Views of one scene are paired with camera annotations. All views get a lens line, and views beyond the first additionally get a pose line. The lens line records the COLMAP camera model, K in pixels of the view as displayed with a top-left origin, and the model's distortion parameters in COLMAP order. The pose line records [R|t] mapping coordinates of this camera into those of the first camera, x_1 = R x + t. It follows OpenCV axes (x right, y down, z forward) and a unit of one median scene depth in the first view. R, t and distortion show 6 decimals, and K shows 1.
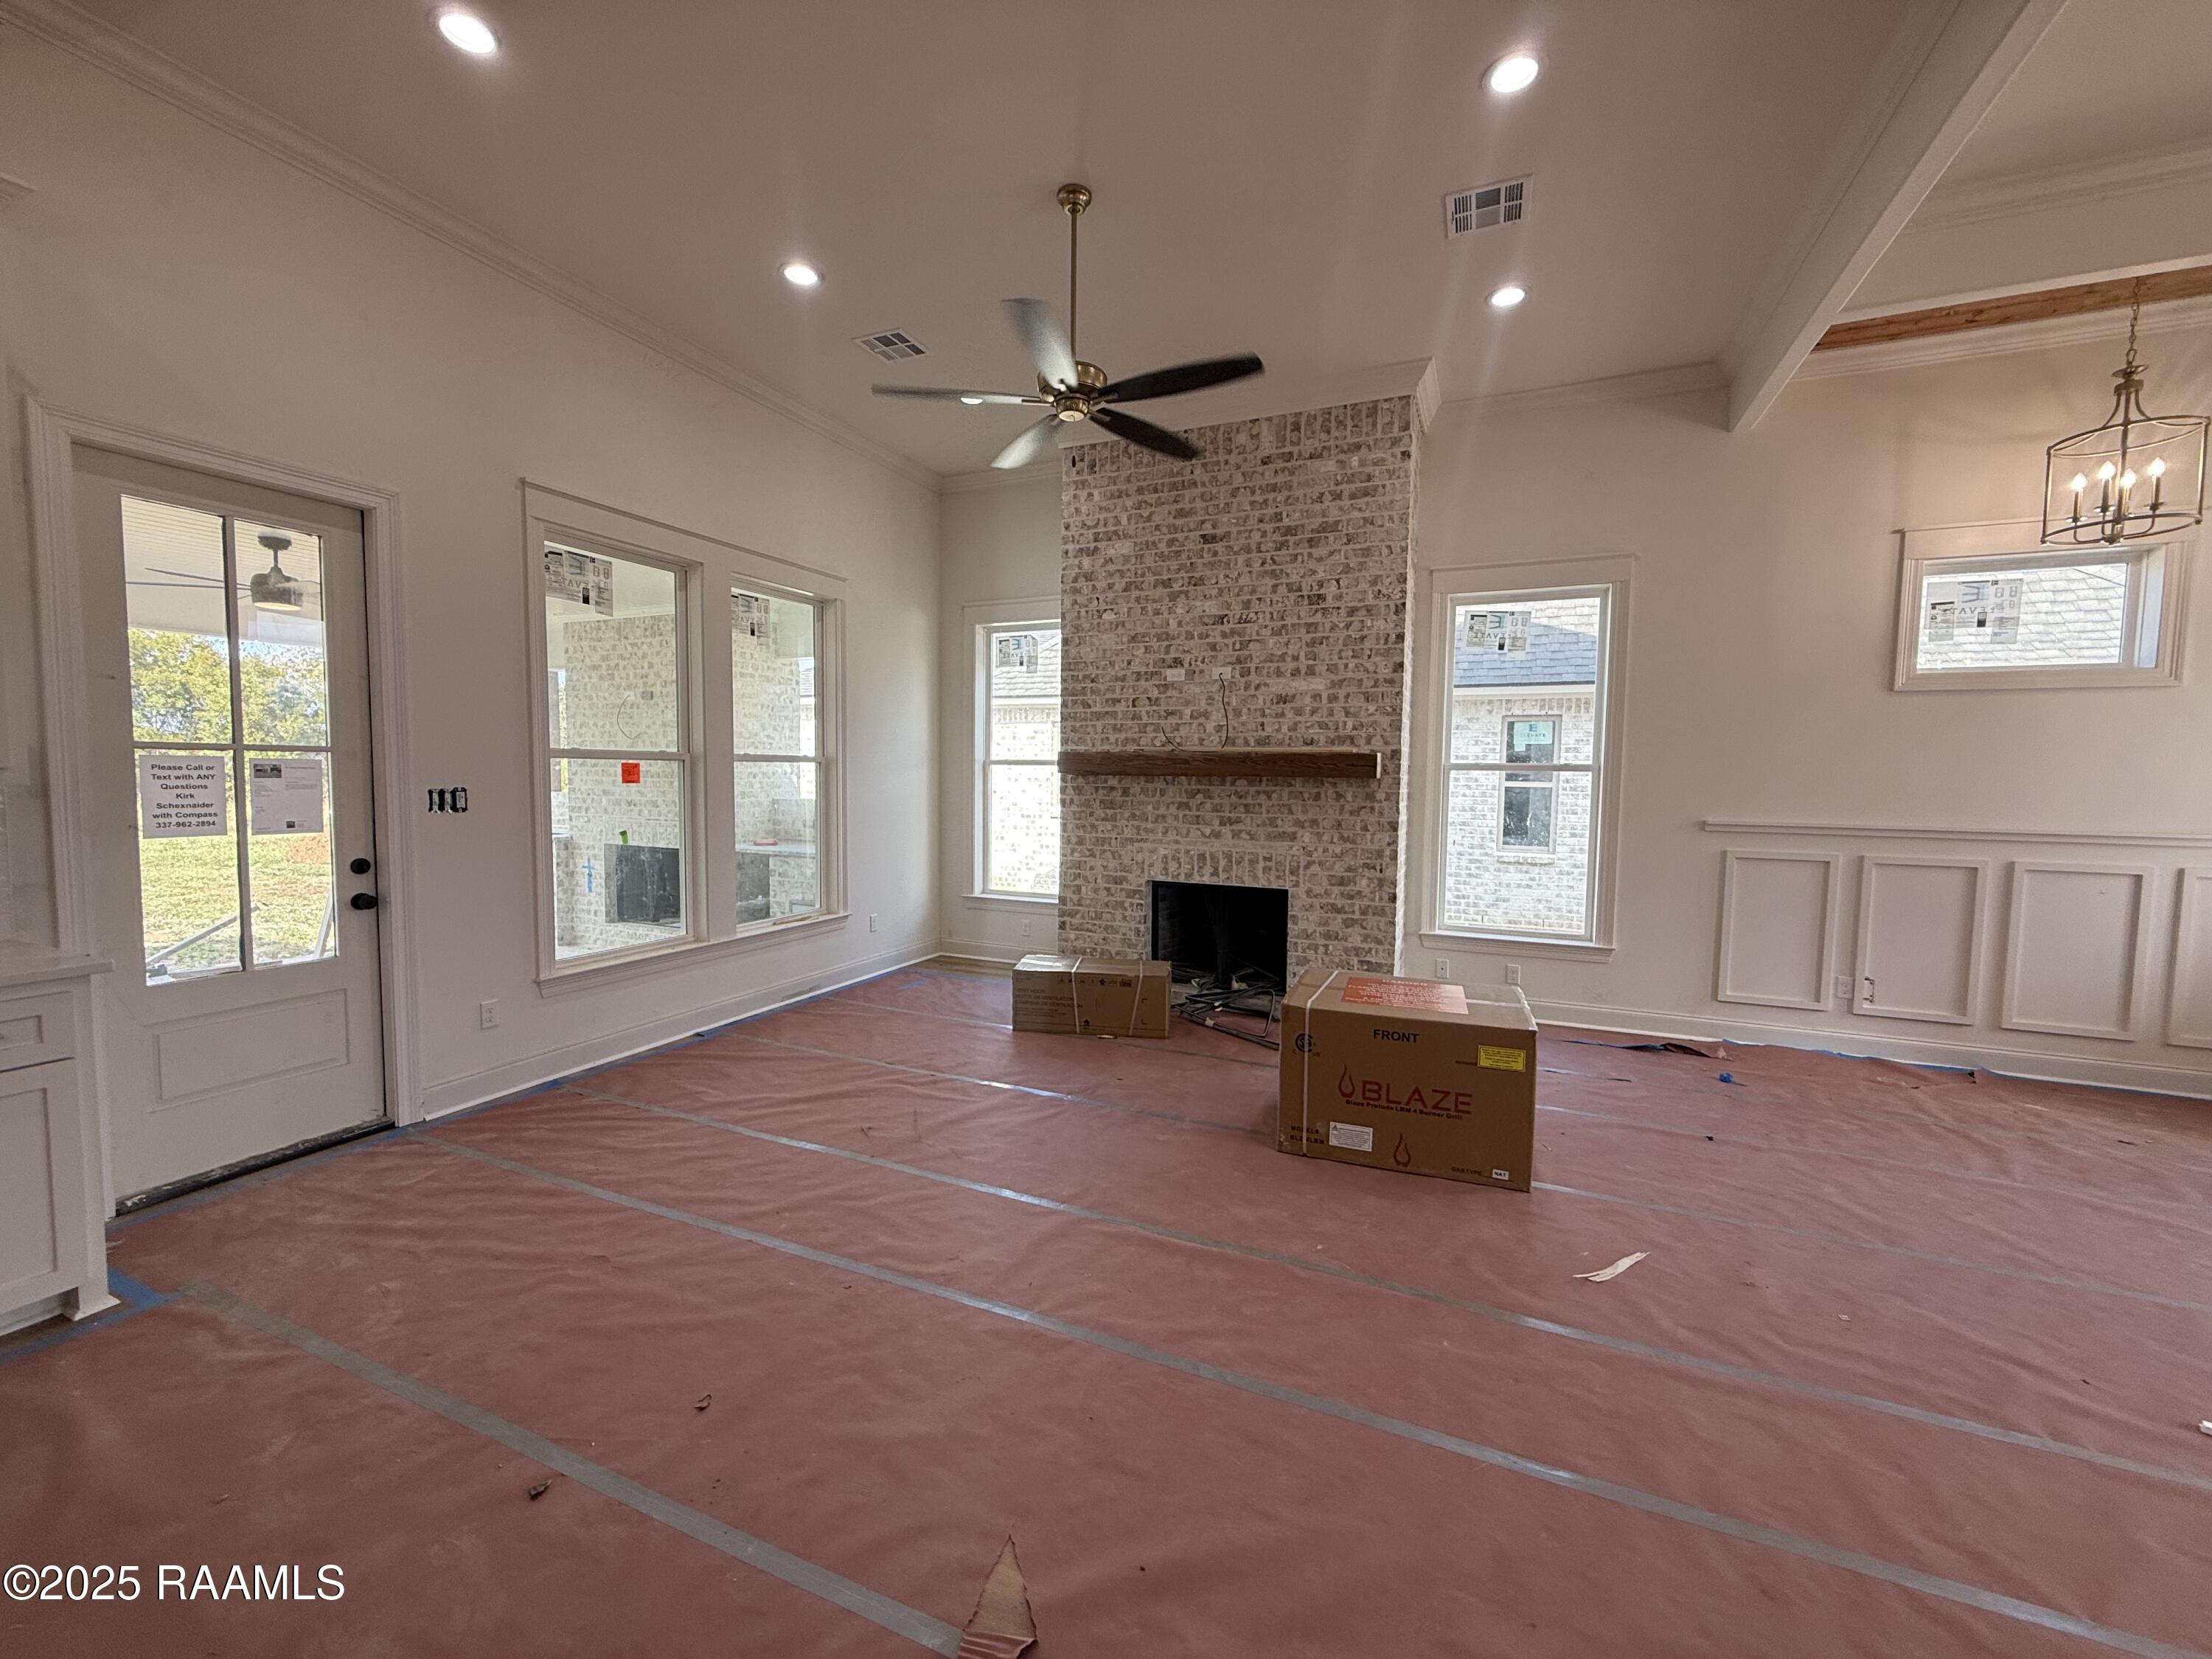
lens RADIAL K [[881.6, 0, 1106.0], [0, 881.6, 829.5], [0, 0, 1]] dist [-0.000760, -0.000487]
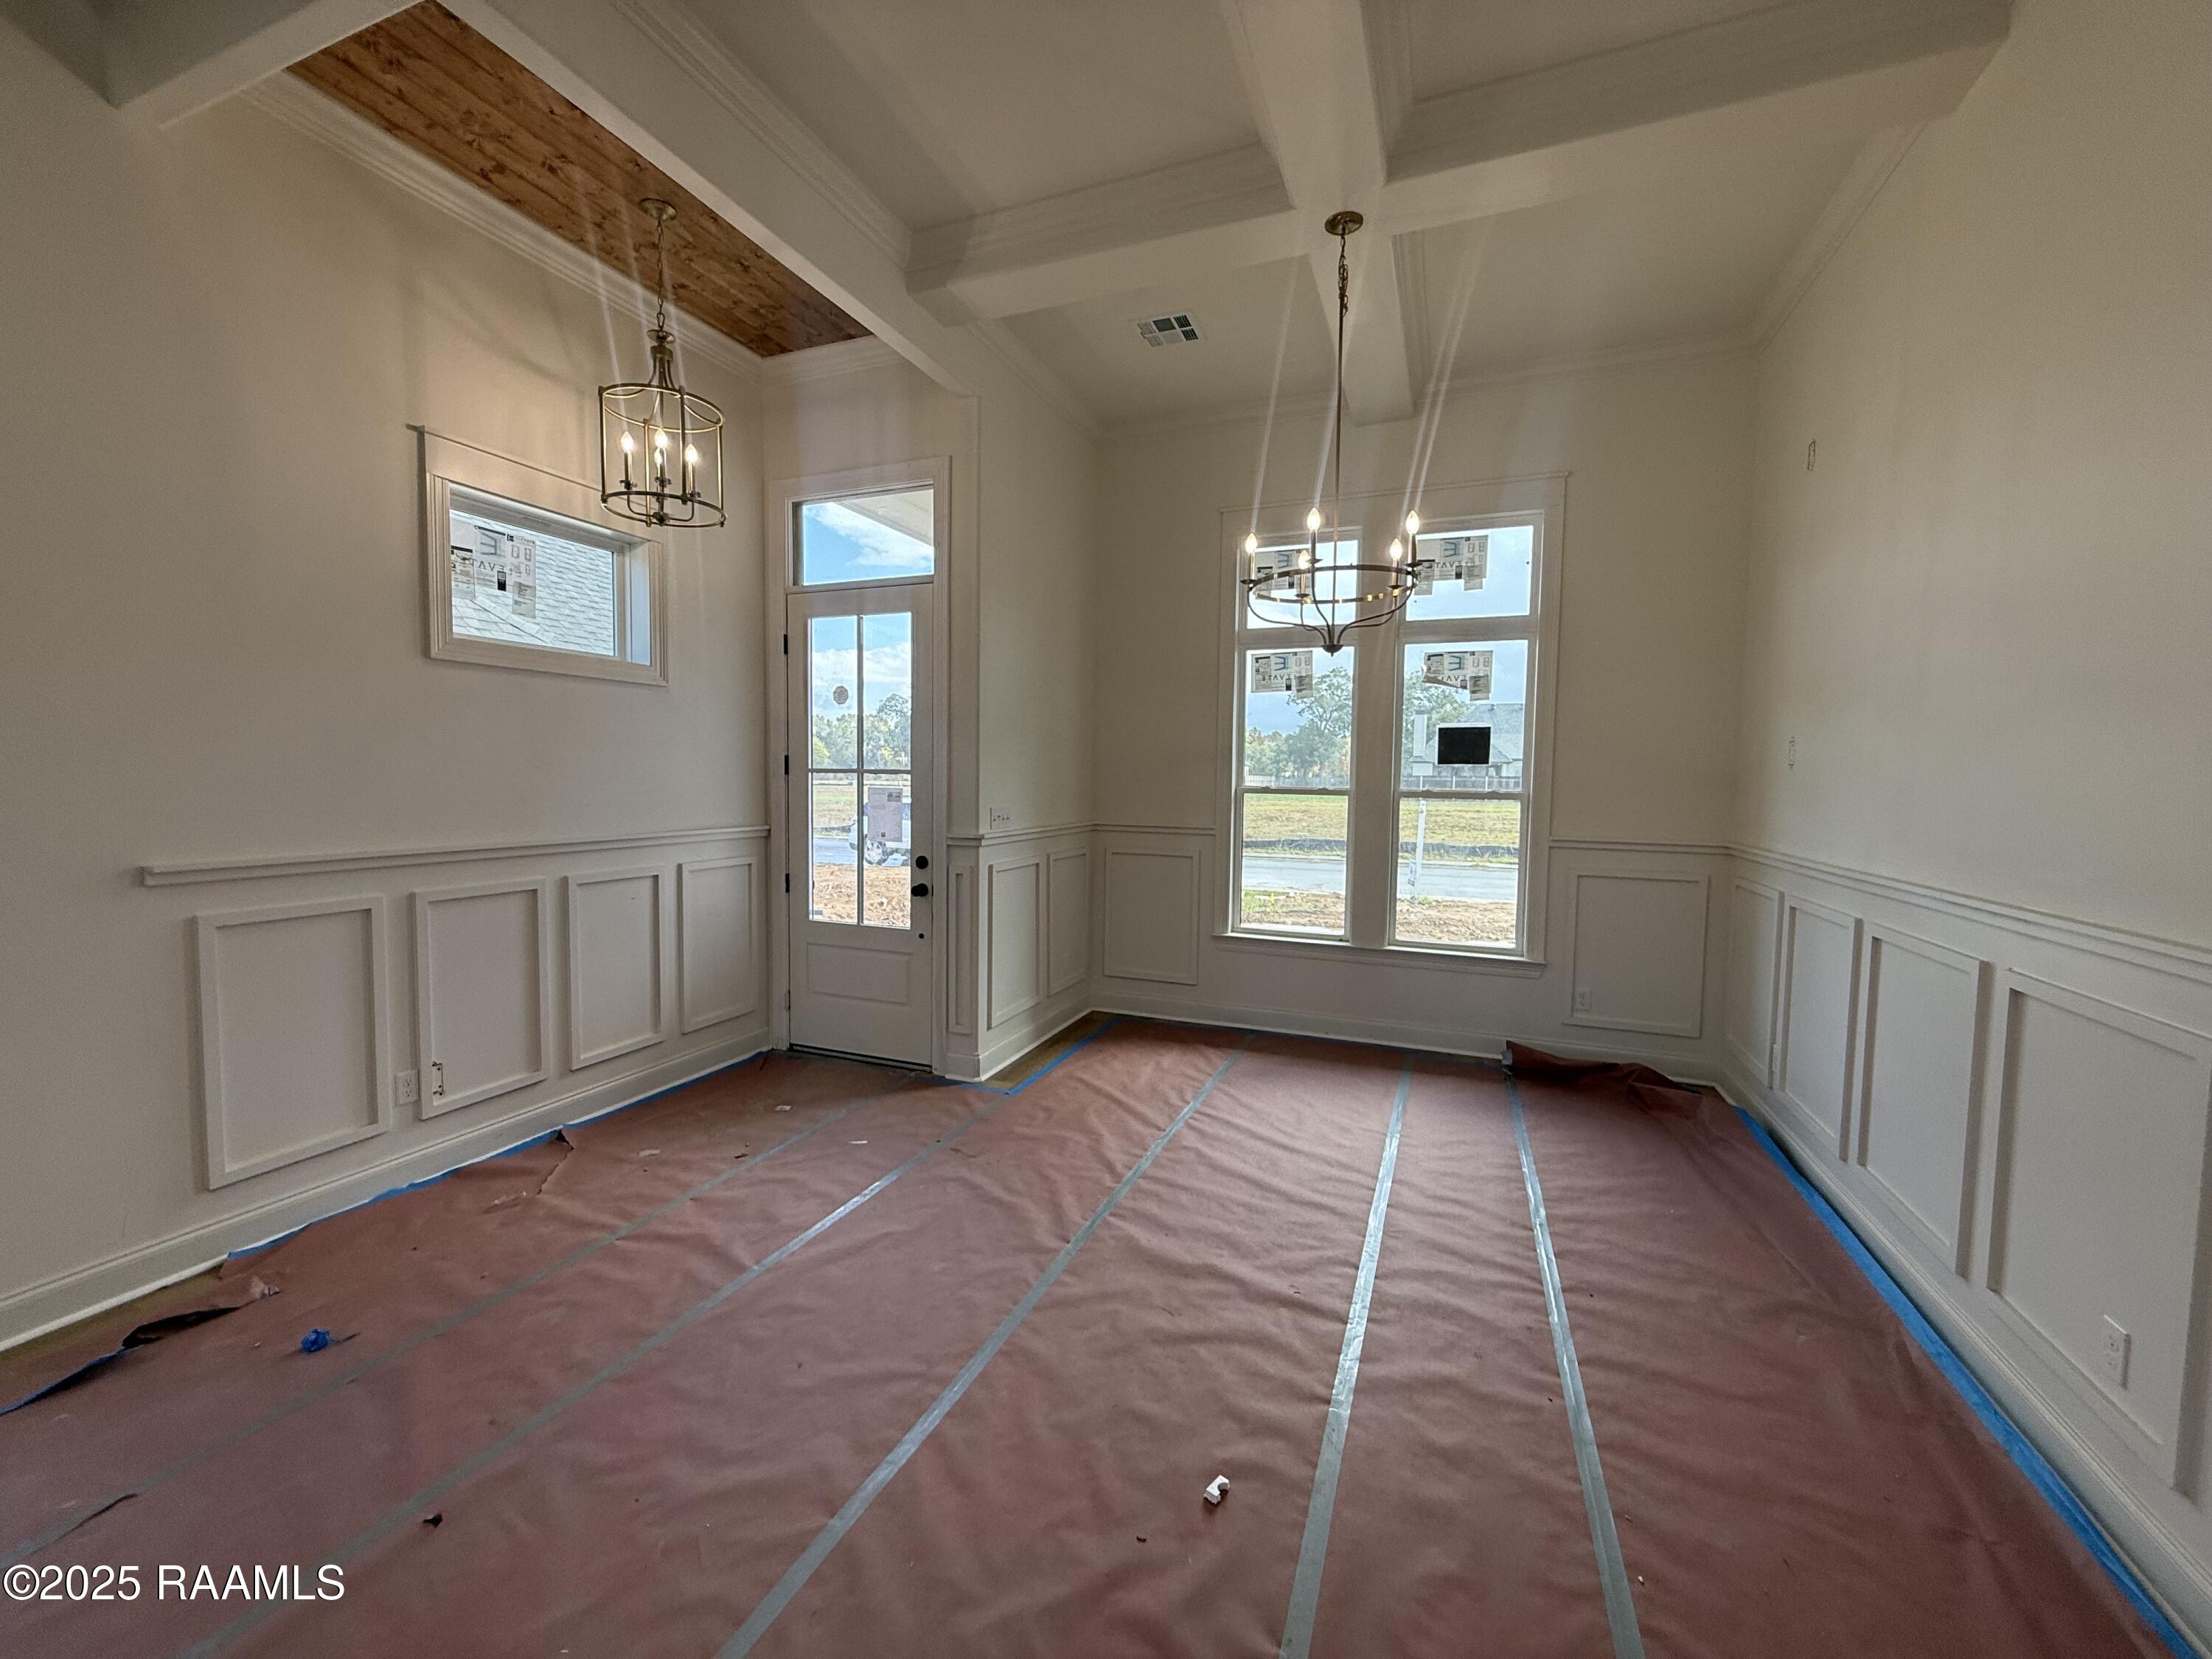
lens RADIAL K [[881.6, 0, 1106.0], [0, 881.6, 829.5], [0, 0, 1]] dist [-0.000760, -0.000487]
pose [[-0.027562, -0.072470, 0.996990, 0.165514], [0.050084, 0.996016, 0.073784, -0.045326], [-0.998365, 0.051967, -0.023823, 0.488955]]
